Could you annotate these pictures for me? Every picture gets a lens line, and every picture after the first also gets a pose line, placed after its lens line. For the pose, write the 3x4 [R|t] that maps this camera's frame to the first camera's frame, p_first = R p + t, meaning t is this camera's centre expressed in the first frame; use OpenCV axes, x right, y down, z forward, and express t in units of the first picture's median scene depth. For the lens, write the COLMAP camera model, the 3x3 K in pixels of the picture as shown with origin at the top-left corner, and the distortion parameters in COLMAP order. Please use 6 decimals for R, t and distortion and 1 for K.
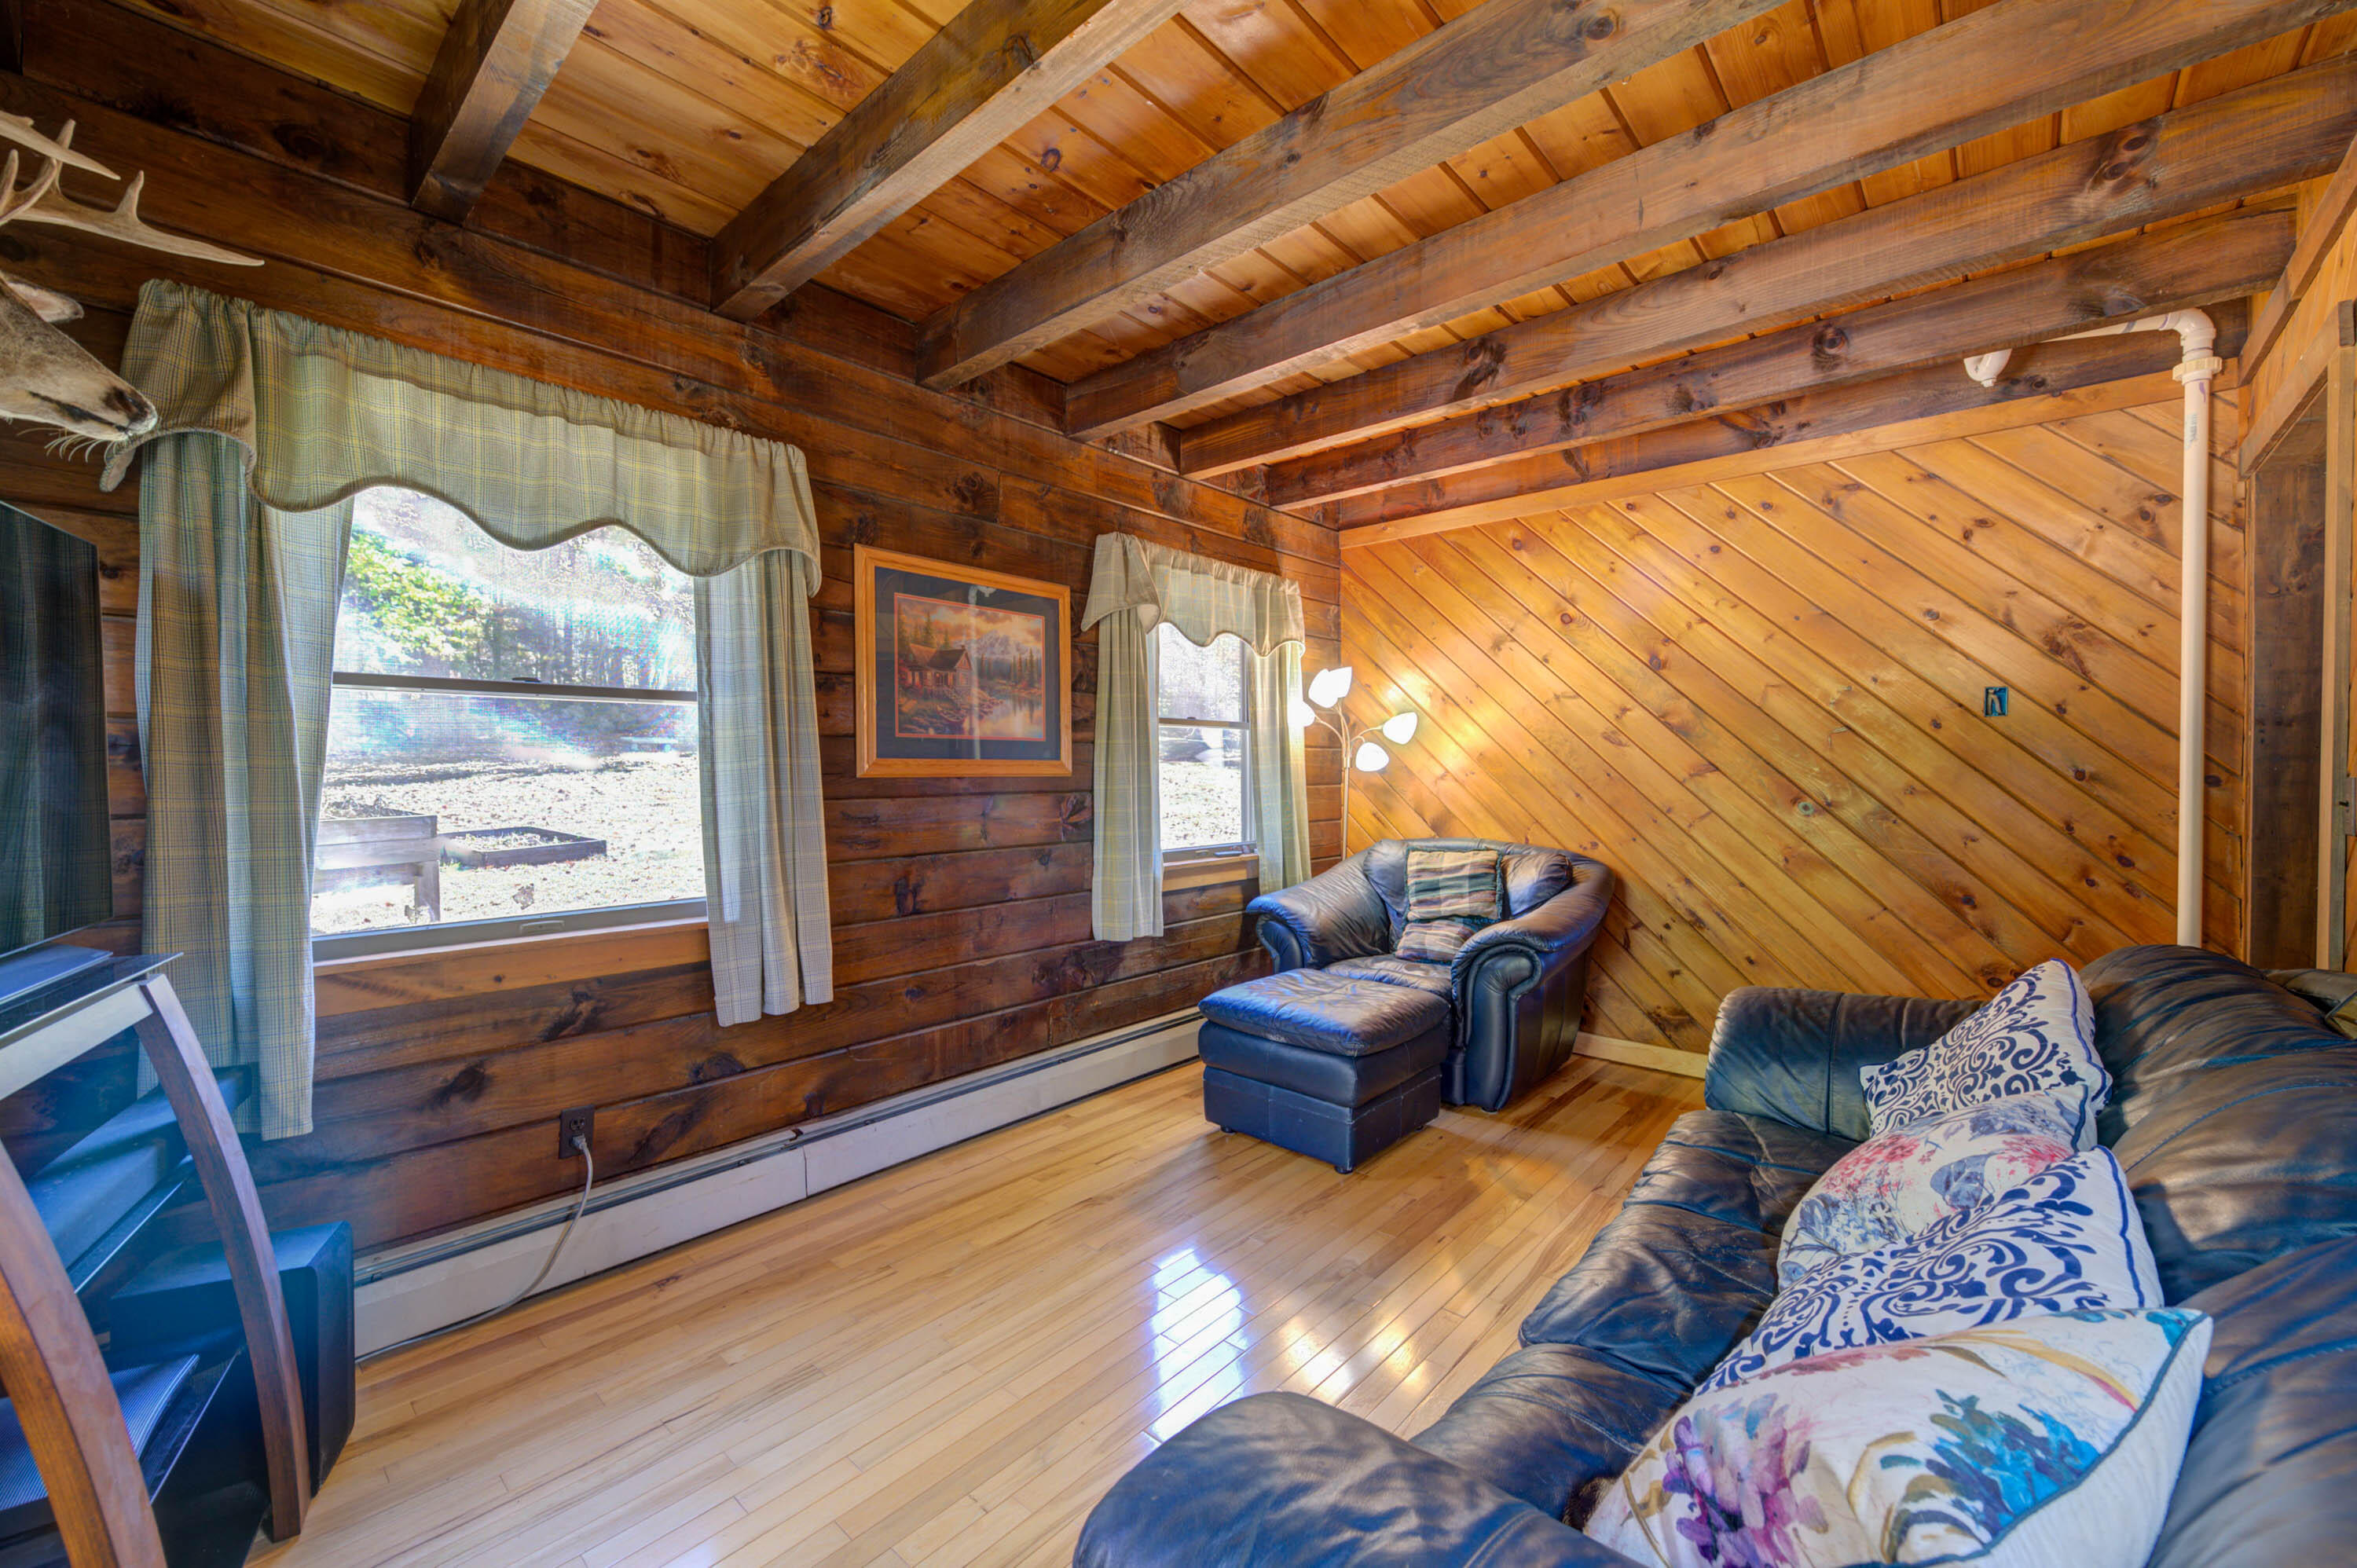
lens RADIAL K [[929.2, 0, 1188.0], [0, 929.2, 784.4], [0, 0, 1]] dist [0.001673, -0.003811]
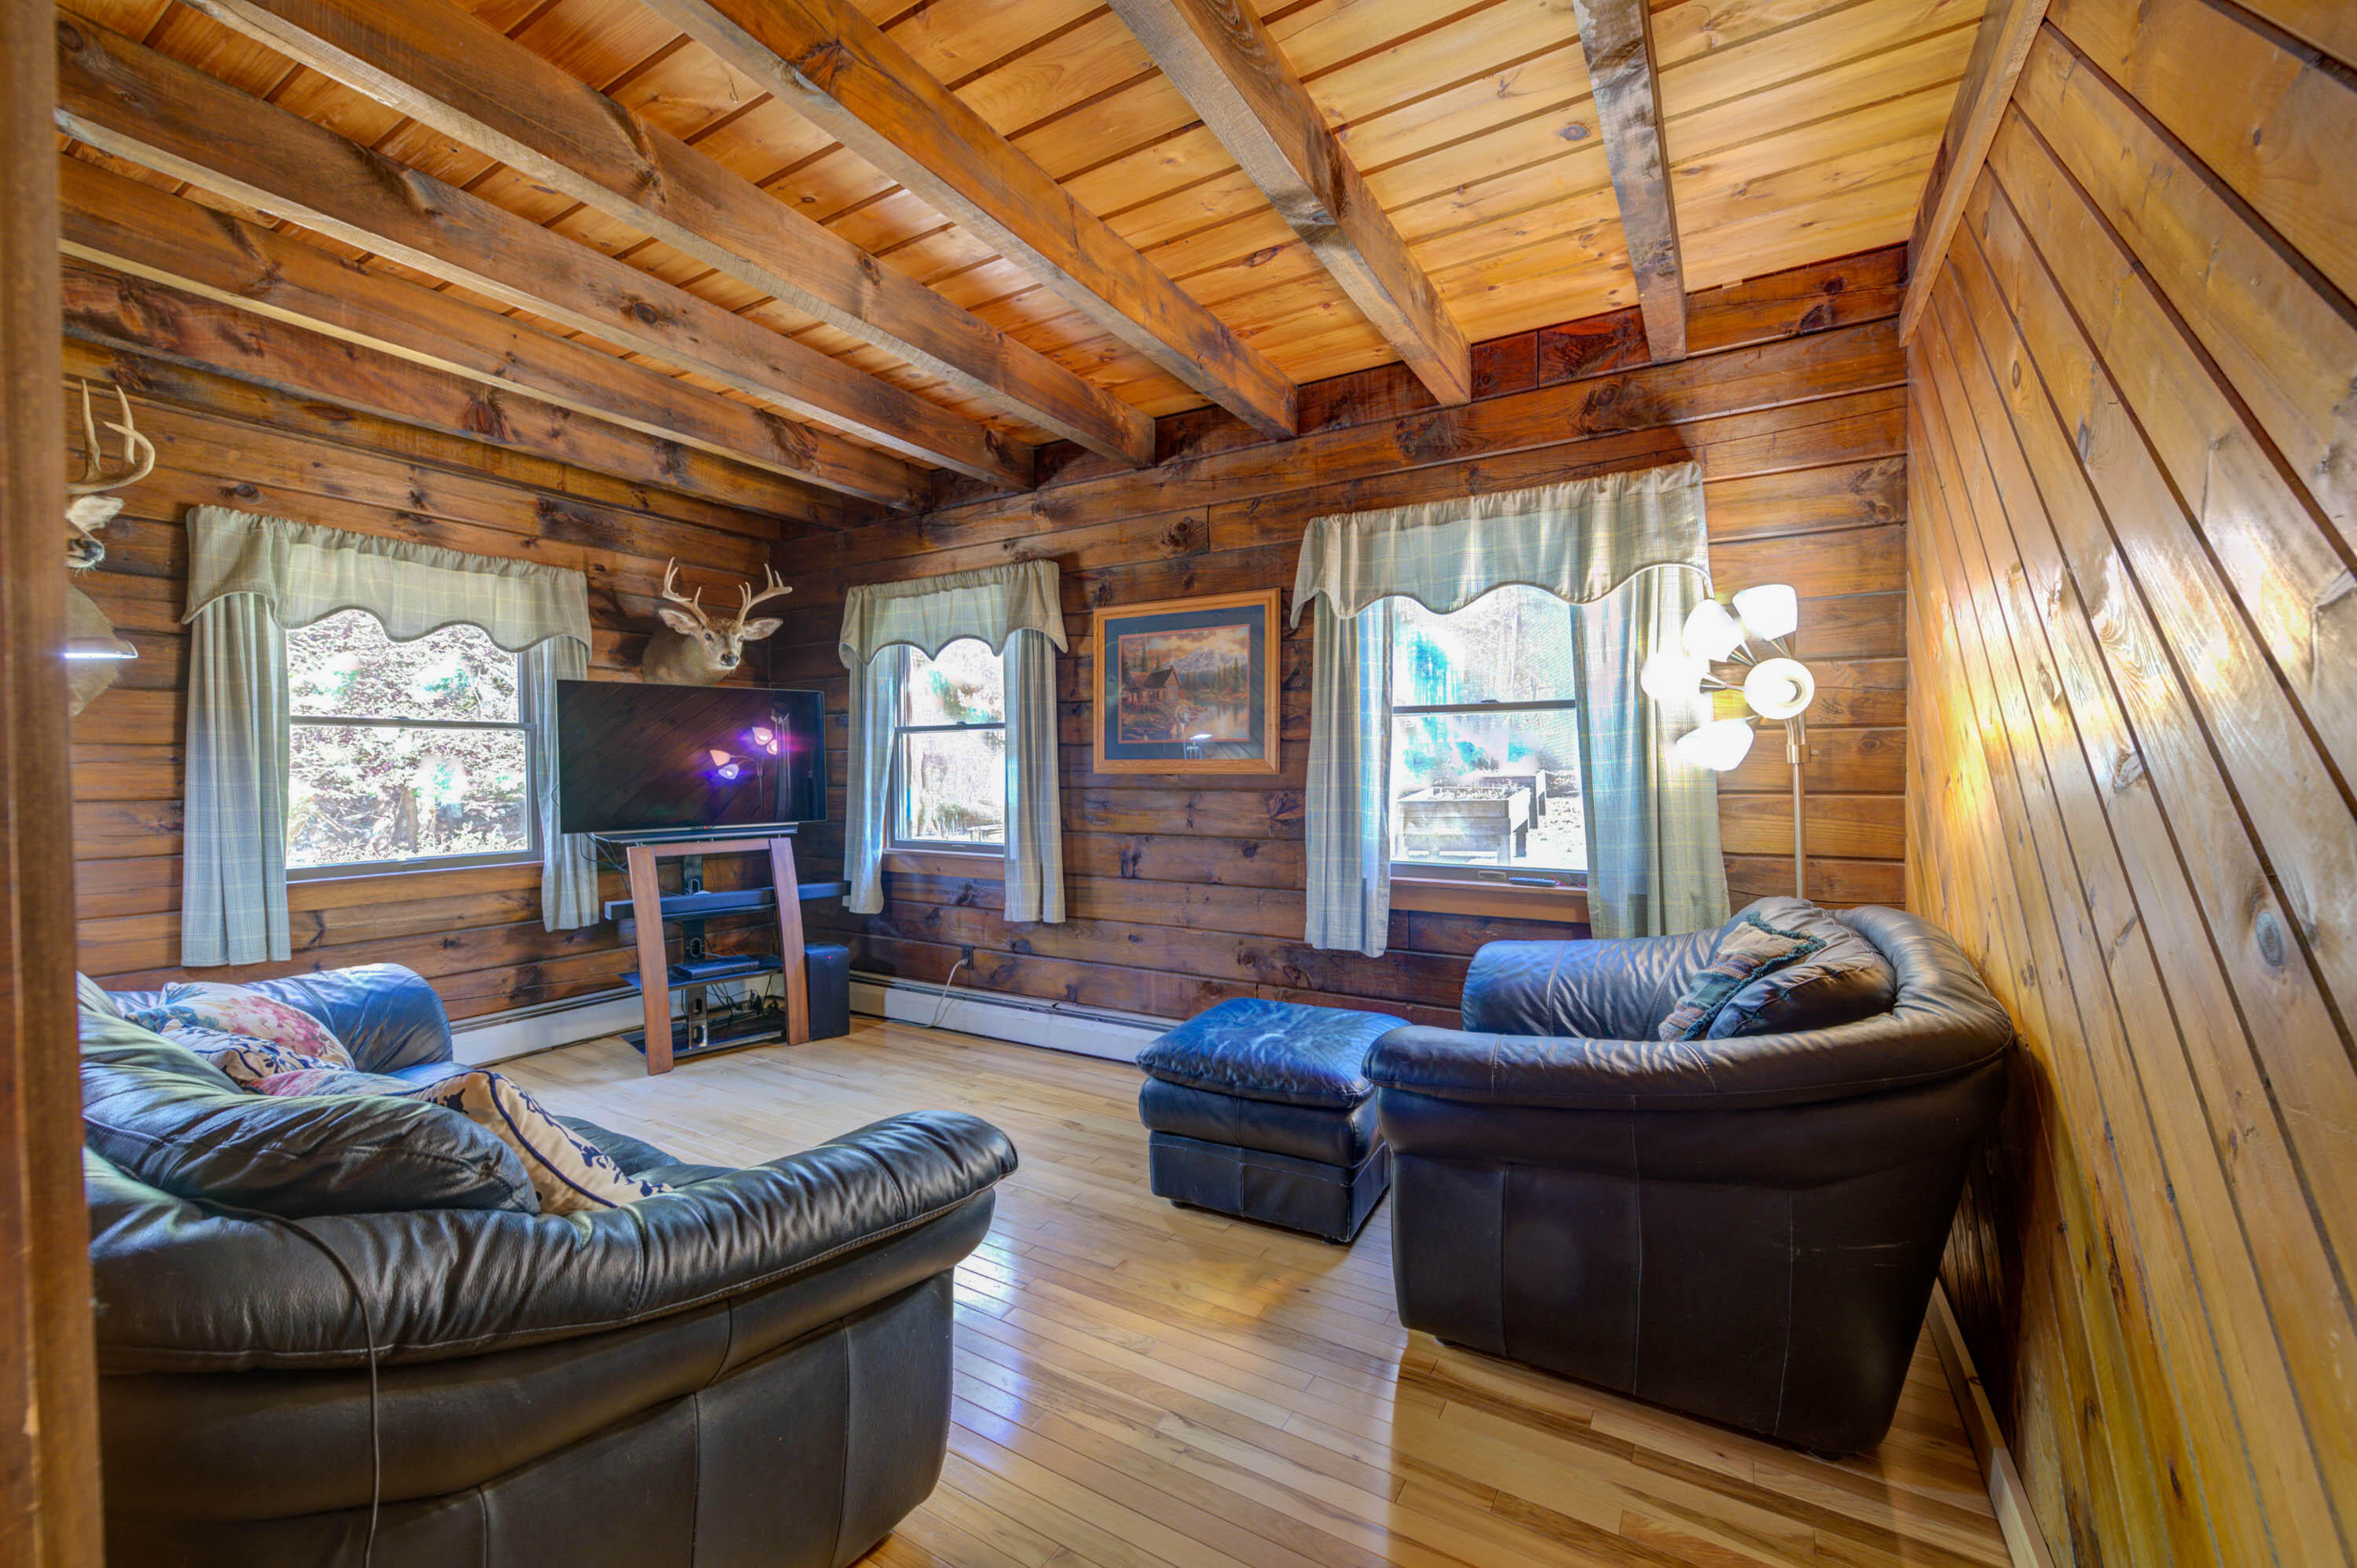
lens RADIAL K [[929.2, 0, 1177.8], [0, 929.2, 786.1], [0, 0, 1]] dist [0.001673, -0.003811]
pose [[0.186212, 0.019130, -0.982323, 0.902927], [-0.013422, 0.999767, 0.016926, -0.011820], [0.982418, 0.010033, 0.186426, 0.738800]]
